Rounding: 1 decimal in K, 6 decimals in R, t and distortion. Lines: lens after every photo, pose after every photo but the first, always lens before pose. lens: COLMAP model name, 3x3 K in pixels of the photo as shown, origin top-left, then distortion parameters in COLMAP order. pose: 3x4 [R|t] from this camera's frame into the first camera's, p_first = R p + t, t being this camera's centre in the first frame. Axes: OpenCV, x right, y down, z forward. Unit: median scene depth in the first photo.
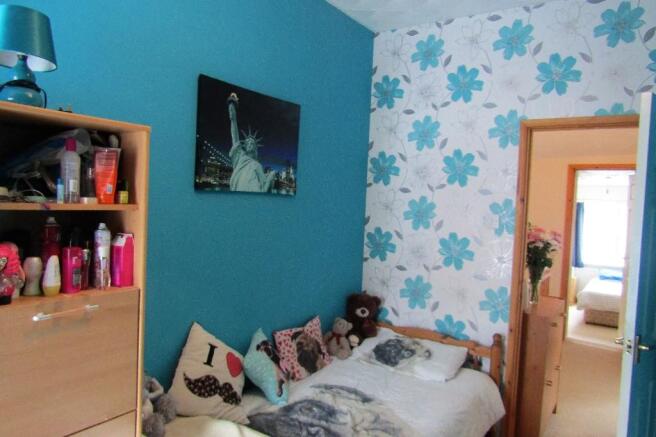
lens RADIAL K [[469.0, 0, 330.2], [0, 469.0, 215.9], [0, 0, 1]] dist [-0.007594, 0.004161]
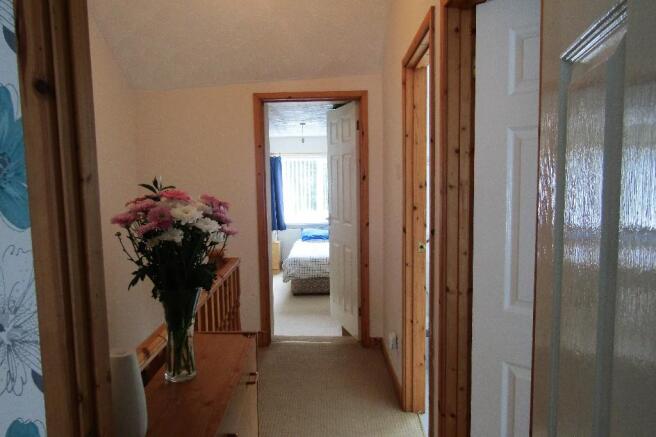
lens RADIAL K [[469.0, 0, 330.2], [0, 469.0, 215.9], [0, 0, 1]] dist [-0.007594, 0.004161]
pose [[0.826091, -0.100997, 0.554412, 0.382938], [0.068361, 0.994503, 0.079308, 0.026950], [-0.559374, -0.027616, 0.828455, 0.691141]]
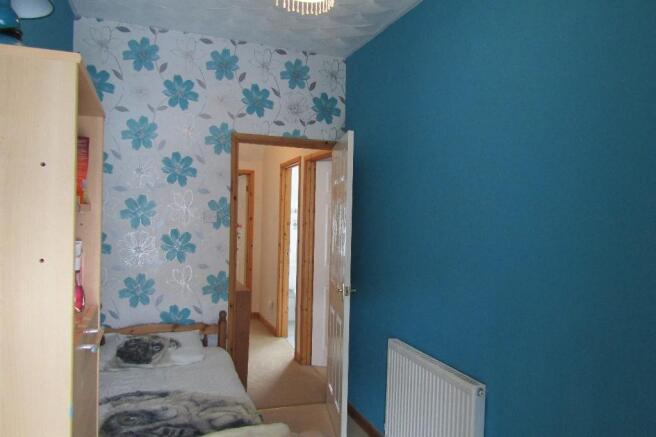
lens RADIAL K [[451.8, 0, 328.0], [0, 451.8, 218.5], [0, 0, 1]] dist [-0.005027, -0.001098]
pose [[0.581714, -0.032335, 0.812751, -0.400857], [0.035444, 0.999268, 0.014386, 0.010995], [-0.812621, 0.020439, 0.582434, 0.114767]]
